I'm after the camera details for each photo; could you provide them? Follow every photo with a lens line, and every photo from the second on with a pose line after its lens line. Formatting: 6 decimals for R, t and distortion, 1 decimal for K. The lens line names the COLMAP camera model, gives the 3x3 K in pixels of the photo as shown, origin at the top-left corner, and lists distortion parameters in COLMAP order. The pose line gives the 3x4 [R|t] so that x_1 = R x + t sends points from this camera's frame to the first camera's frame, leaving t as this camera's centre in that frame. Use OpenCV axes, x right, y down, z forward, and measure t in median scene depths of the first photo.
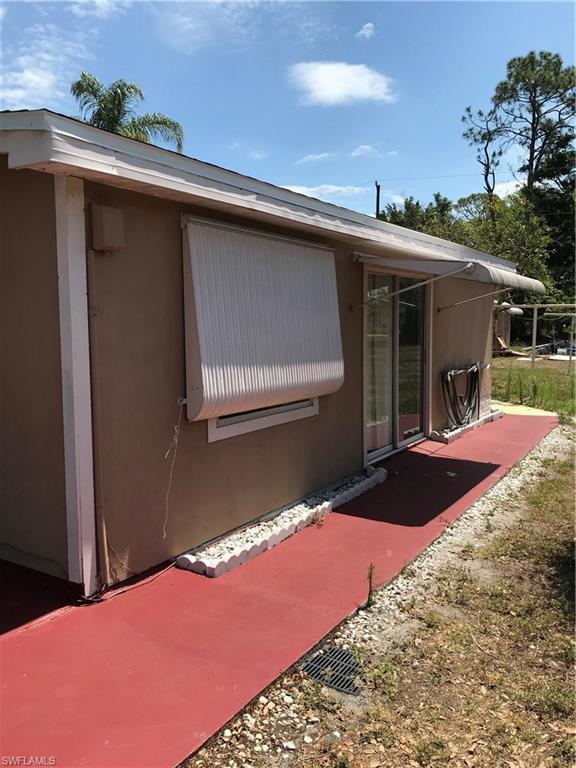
lens RADIAL K [[622.0, 0, 287.0], [0, 622.0, 384.9], [0, 0, 1]] dist [0.005869, -0.029569]
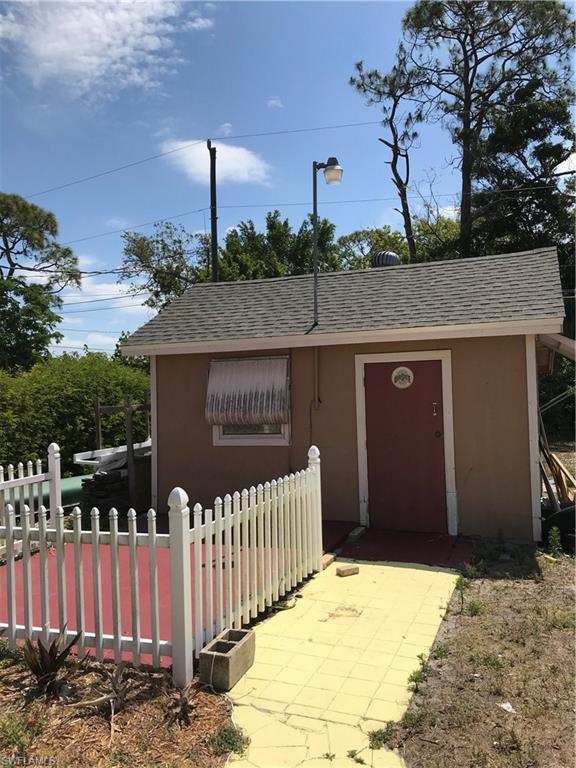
lens RADIAL K [[622.0, 0, 287.4], [0, 622.0, 385.4], [0, 0, 1]] dist [0.005869, -0.029569]
pose [[0.979487, -0.013514, 0.201052, 0.093791], [0.037639, 0.992458, -0.116663, -0.051701], [-0.197960, 0.121837, 0.972609, 0.465981]]
